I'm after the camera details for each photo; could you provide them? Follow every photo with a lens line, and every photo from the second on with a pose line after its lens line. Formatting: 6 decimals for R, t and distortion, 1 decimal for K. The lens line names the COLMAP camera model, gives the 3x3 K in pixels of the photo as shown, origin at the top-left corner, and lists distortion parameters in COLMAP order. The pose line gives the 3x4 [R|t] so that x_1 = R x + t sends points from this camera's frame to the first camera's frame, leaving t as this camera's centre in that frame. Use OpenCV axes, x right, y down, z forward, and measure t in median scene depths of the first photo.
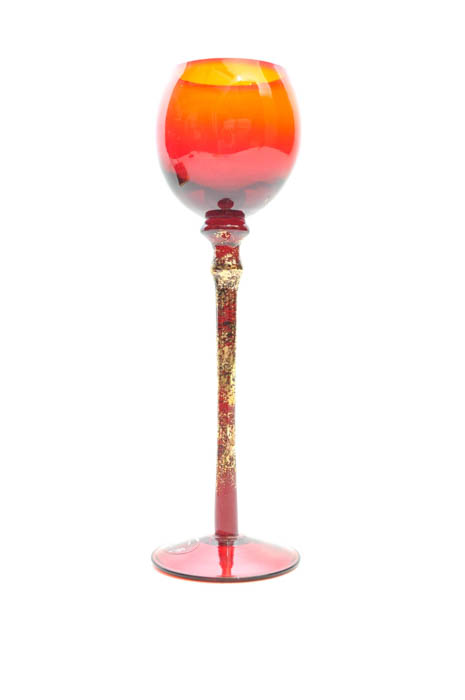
lens RADIAL K [[933.5, 0, 232.5], [0, 933.5, 350.0], [0, 0, 1]] dist [-0.021751, -0.029842]
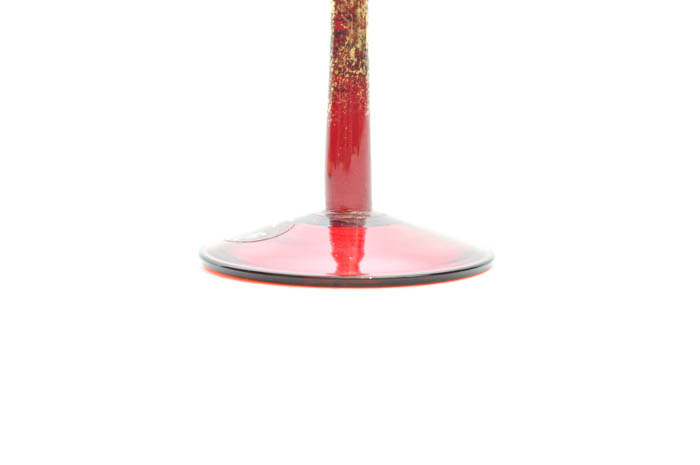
lens RADIAL K [[1645.8, 0, 350.0], [0, 1645.8, 232.5], [0, 0, 1]] dist [-0.202513, -0.005338]
pose [[0.999933, 0.010321, -0.005152, -0.000941], [-0.009080, 0.979717, 0.200178, 0.035291], [0.007114, -0.200118, 0.979746, 0.132124]]
